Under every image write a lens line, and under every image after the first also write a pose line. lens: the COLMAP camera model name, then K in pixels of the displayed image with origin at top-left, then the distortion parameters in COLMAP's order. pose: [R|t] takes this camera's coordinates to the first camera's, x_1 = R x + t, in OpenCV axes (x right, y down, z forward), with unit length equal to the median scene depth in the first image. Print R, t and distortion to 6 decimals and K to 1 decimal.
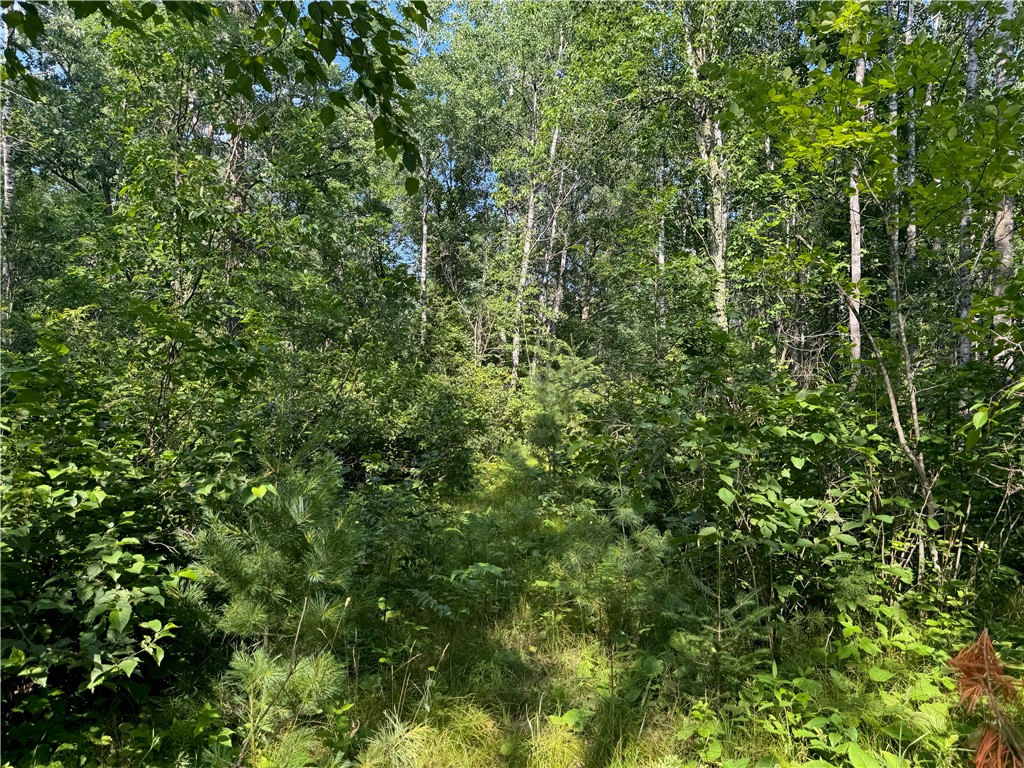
lens RADIAL K [[734.6, 0, 510.3], [0, 734.6, 376.9], [0, 0, 1]] dist [0.062506, -0.080534]
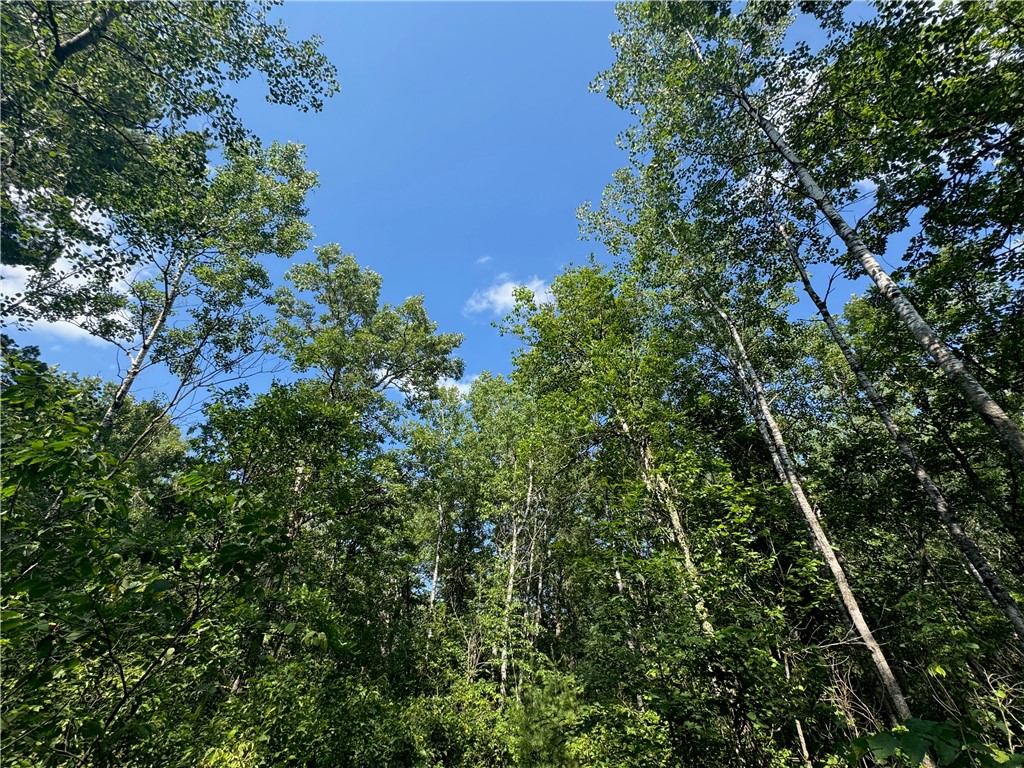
lens RADIAL K [[409.1, 0, 511.9], [0, 409.1, 386.4], [0, 0, 1]] dist [-0.003821, 0.001283]
pose [[0.999826, -0.007248, 0.017211, 0.012030], [0.015970, 0.809591, -0.586777, -0.013193], [-0.009681, 0.586949, 0.809566, 0.222078]]
